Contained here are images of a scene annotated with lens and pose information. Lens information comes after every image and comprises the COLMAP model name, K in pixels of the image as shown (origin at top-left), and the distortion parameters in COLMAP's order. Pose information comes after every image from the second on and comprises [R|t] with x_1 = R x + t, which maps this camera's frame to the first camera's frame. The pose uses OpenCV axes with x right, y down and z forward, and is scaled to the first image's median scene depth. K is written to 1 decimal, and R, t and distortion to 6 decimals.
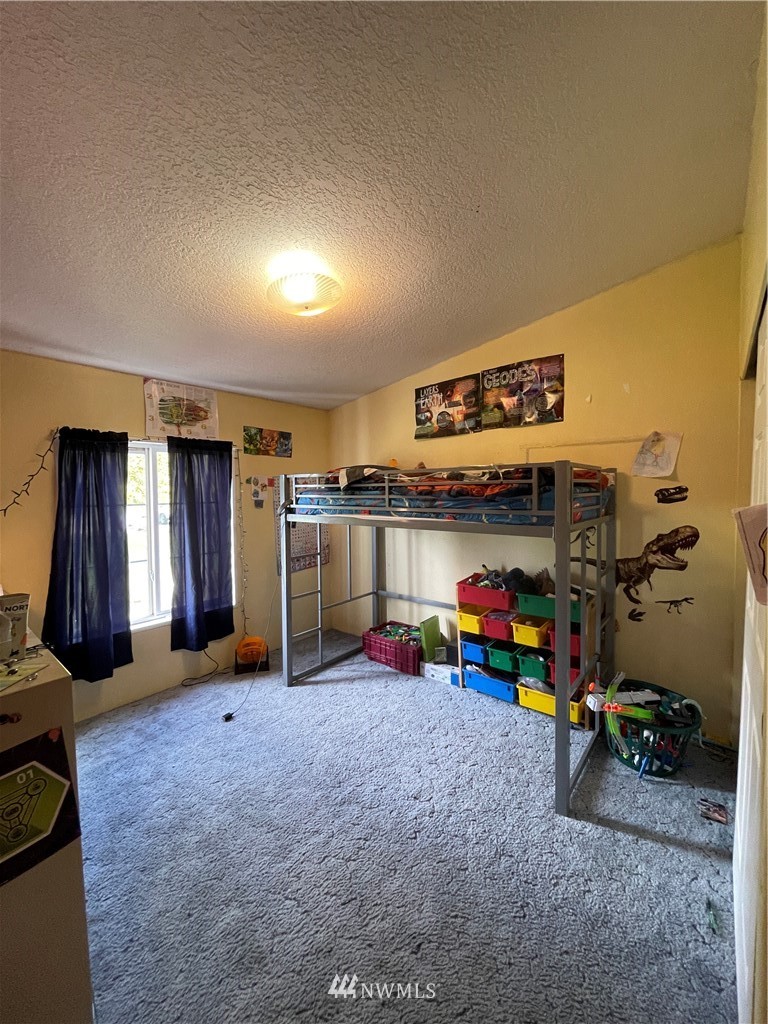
lens RADIAL K [[413.7, 0, 384.0], [0, 413.7, 512.0], [0, 0, 1]] dist [-0.007113, 0.000561]
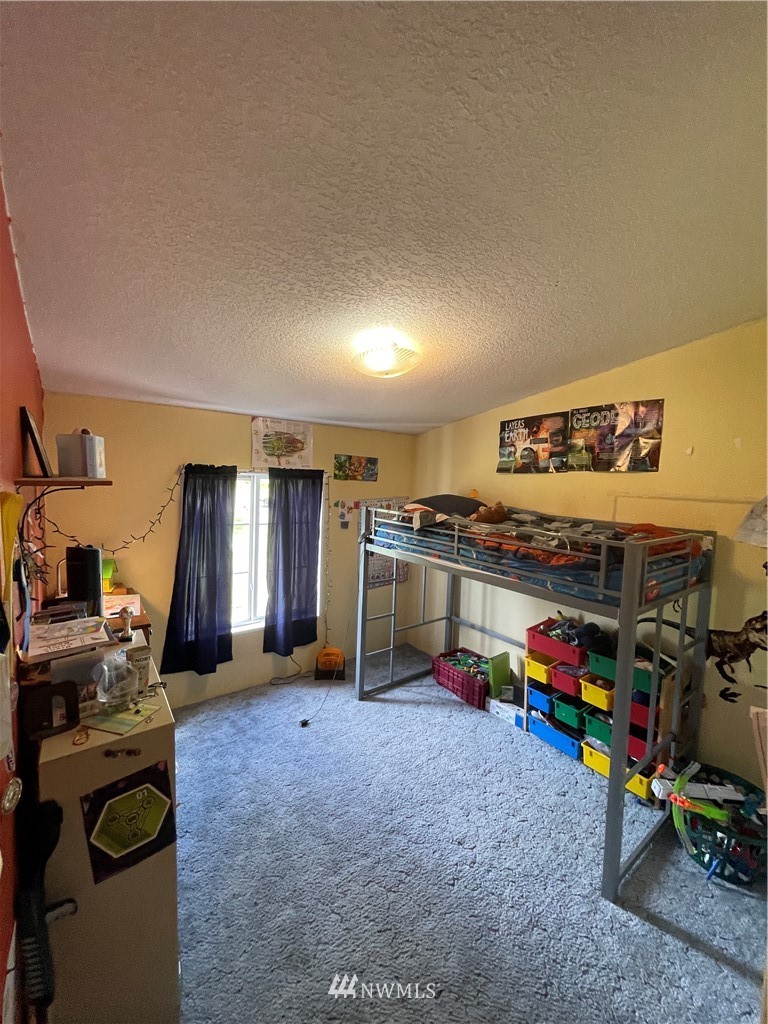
lens RADIAL K [[415.6, 0, 382.6], [0, 415.6, 508.6], [0, 0, 1]] dist [0.000436, -0.003158]
pose [[0.971135, 0.061719, -0.230407, 0.059486], [-0.055957, 0.997937, 0.031465, -0.143536], [0.231874, -0.017664, 0.972585, -0.050327]]
